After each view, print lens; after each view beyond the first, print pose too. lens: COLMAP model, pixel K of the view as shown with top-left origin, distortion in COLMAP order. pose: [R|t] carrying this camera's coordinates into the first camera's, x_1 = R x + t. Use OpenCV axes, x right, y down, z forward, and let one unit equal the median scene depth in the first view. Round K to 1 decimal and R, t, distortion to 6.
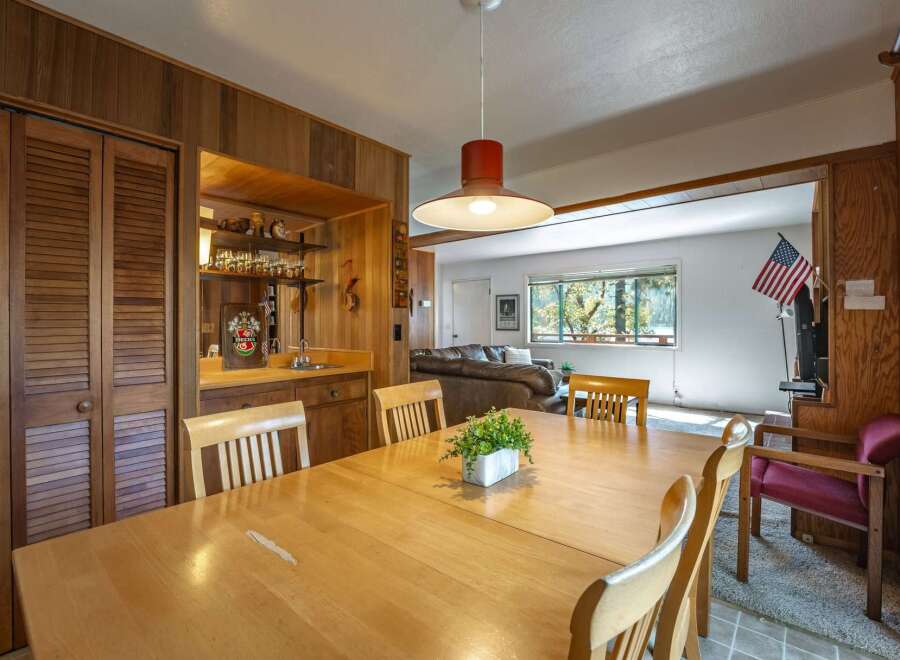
lens RADIAL K [[410.5, 0, 448.6], [0, 410.5, 325.7], [0, 0, 1]] dist [0.001152, 0.000084]
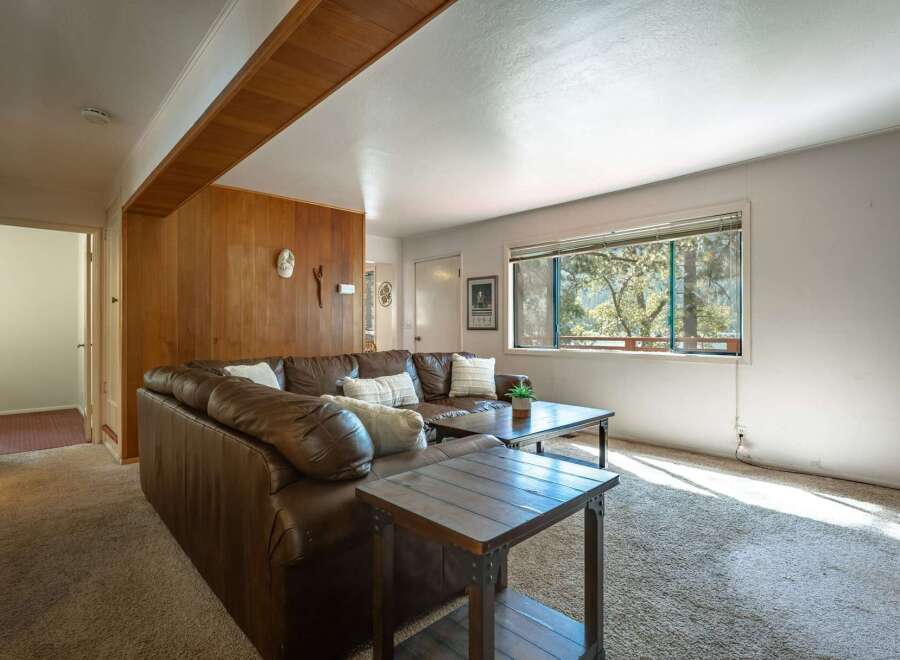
lens RADIAL K [[450.1, 0, 450.5], [0, 450.1, 329.2], [0, 0, 1]] dist [-0.006098, -0.000616]
pose [[0.994395, 0.000711, -0.105730, 0.169901], [-0.000923, 0.999998, -0.001955, 0.011459], [0.105728, 0.002042, 0.994393, 0.262709]]
